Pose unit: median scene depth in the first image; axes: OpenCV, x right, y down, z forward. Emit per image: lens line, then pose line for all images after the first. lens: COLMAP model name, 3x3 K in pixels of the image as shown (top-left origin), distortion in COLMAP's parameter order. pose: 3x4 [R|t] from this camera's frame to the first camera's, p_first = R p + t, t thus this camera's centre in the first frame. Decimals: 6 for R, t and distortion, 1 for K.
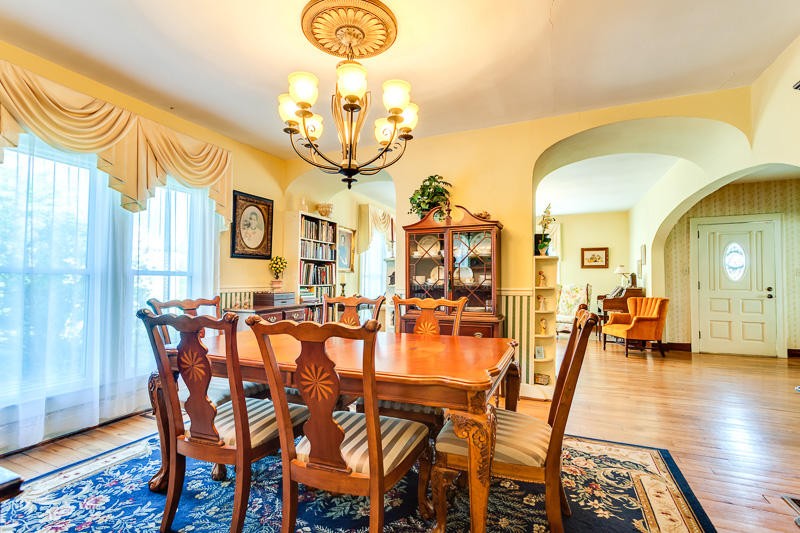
lens RADIAL K [[383.5, 0, 397.6], [0, 383.5, 270.4], [0, 0, 1]] dist [0.006125, 0.000869]
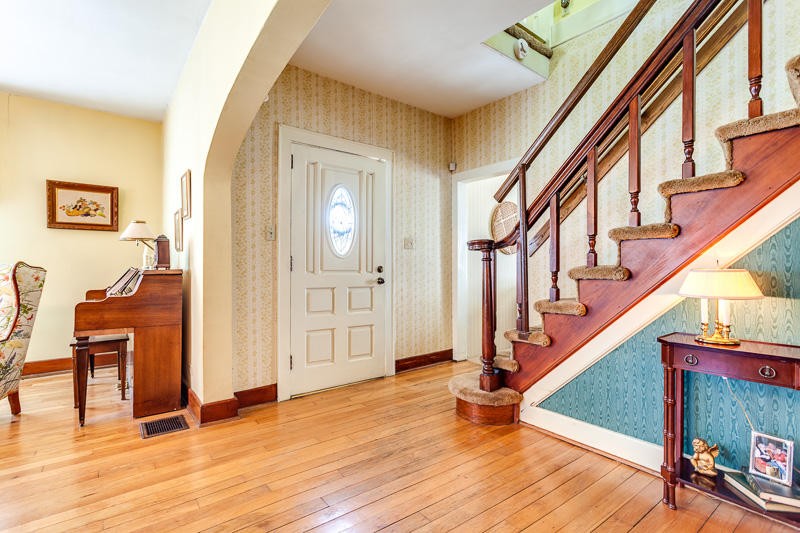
lens RADIAL K [[383.5, 0, 397.0], [0, 383.5, 265.4], [0, 0, 1]] dist [0.006125, 0.000869]
pose [[0.490737, -0.002650, 0.871303, 0.414005], [-0.020152, 0.999693, 0.014391, 0.030905], [-0.871074, -0.024621, 0.490534, 0.633667]]
